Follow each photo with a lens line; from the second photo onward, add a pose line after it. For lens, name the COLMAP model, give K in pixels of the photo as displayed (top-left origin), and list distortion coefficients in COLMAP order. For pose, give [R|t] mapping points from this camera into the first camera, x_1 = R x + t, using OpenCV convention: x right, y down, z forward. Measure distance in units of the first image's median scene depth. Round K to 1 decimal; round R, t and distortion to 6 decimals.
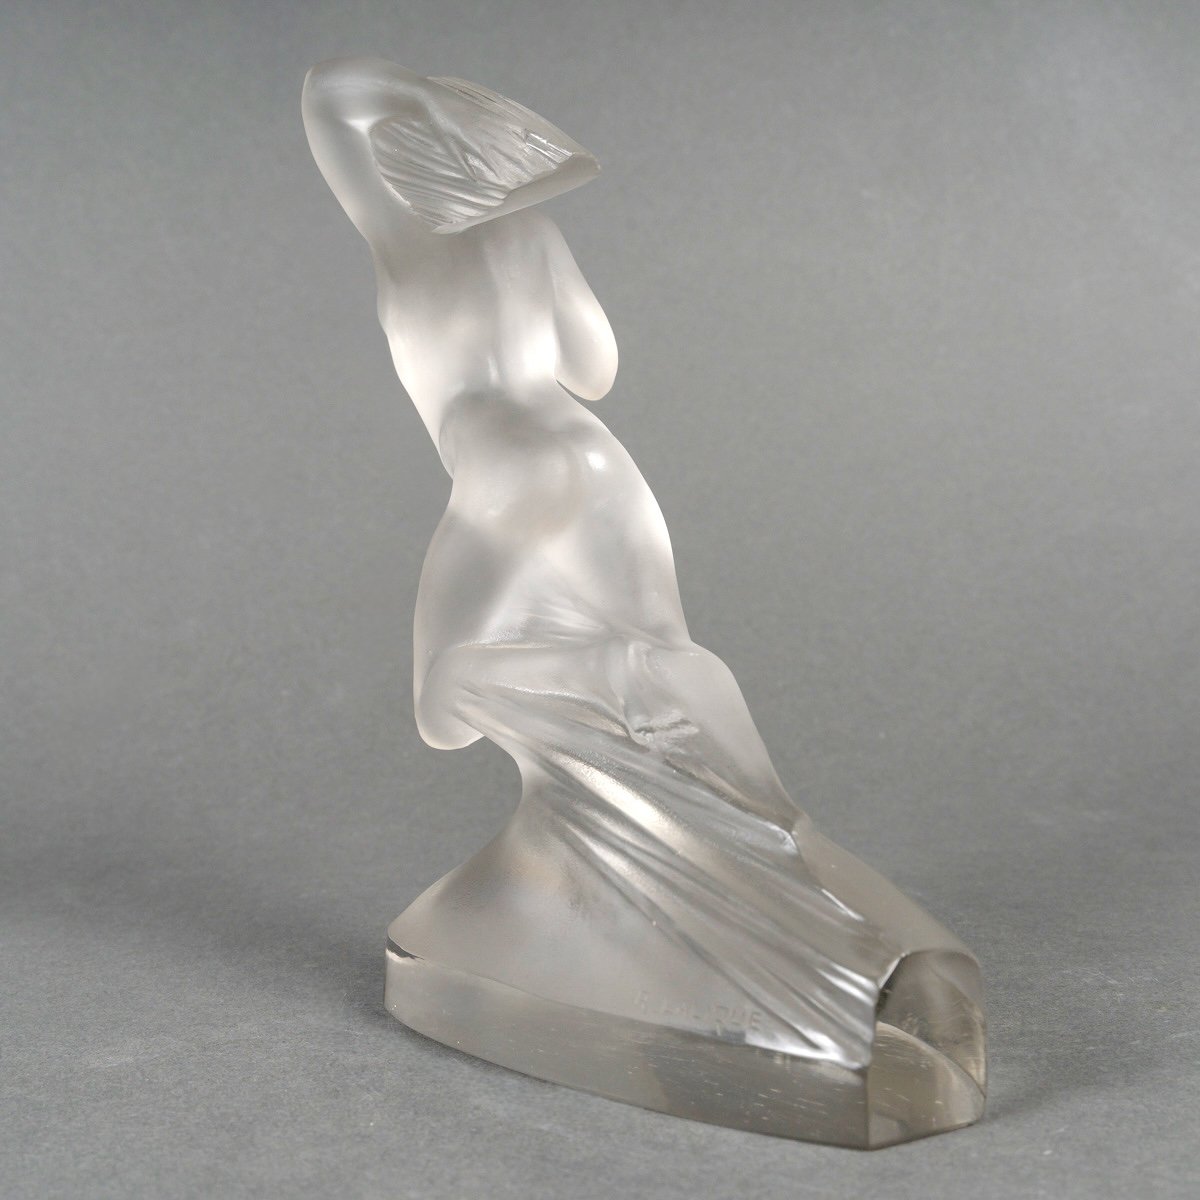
lens RADIAL K [[1981.7, 0, 600.0], [0, 1981.7, 600.0], [0, 0, 1]] dist [-0.032066, 0.051618]
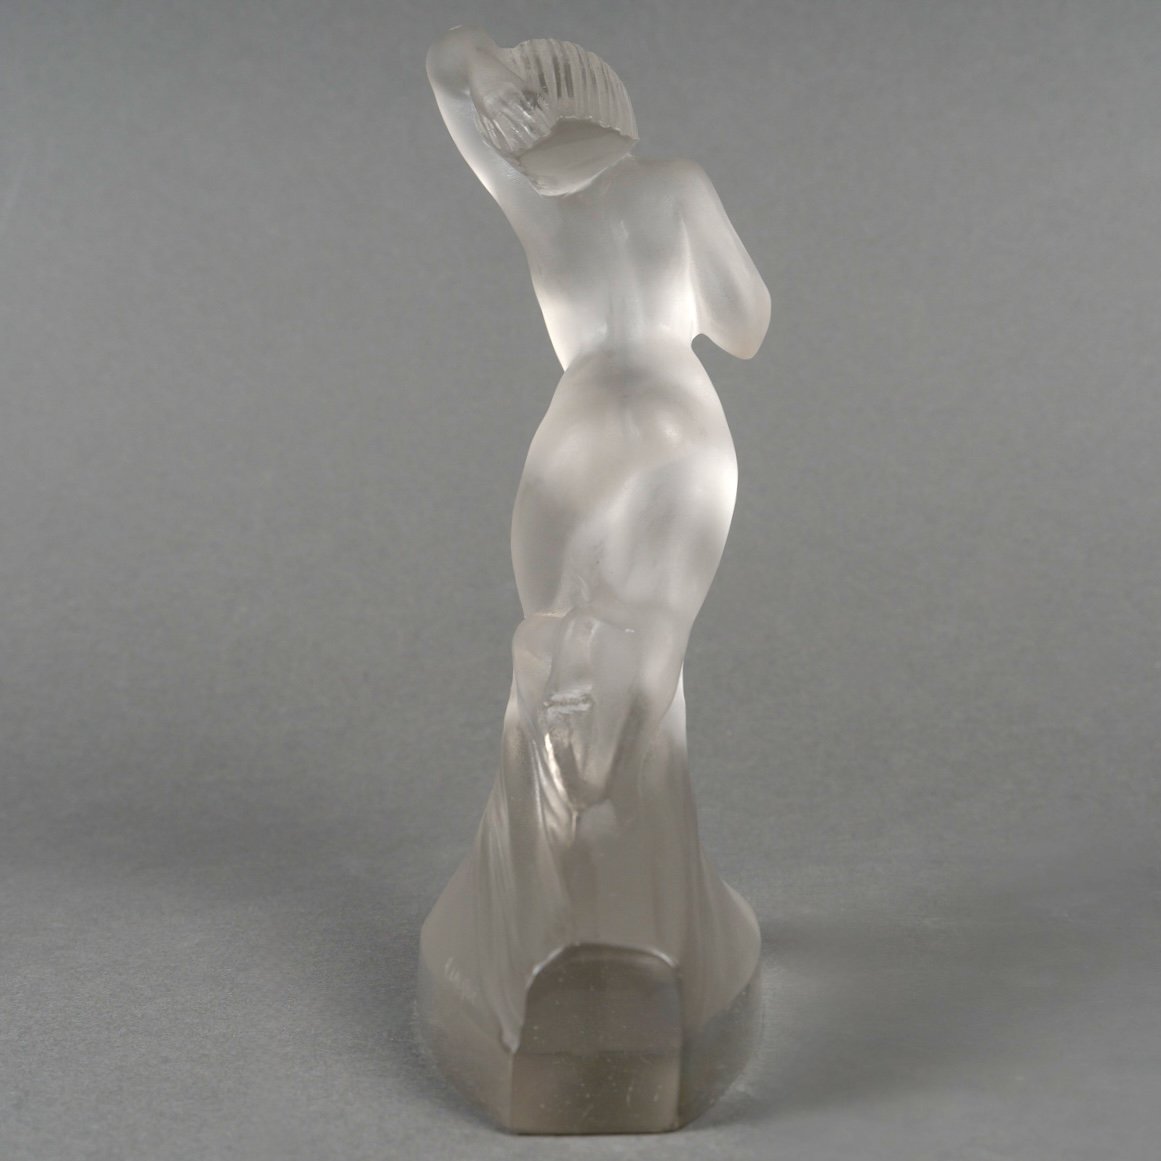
lens RADIAL K [[2355.1, 0, 580.5], [0, 2355.1, 580.5], [0, 0, 1]] dist [-0.078533, -0.122785]
pose [[0.979551, 0.013719, -0.200726, 0.076744], [-0.012795, 0.999901, 0.005899, 0.003713], [0.200787, -0.003210, 0.979630, -0.107227]]
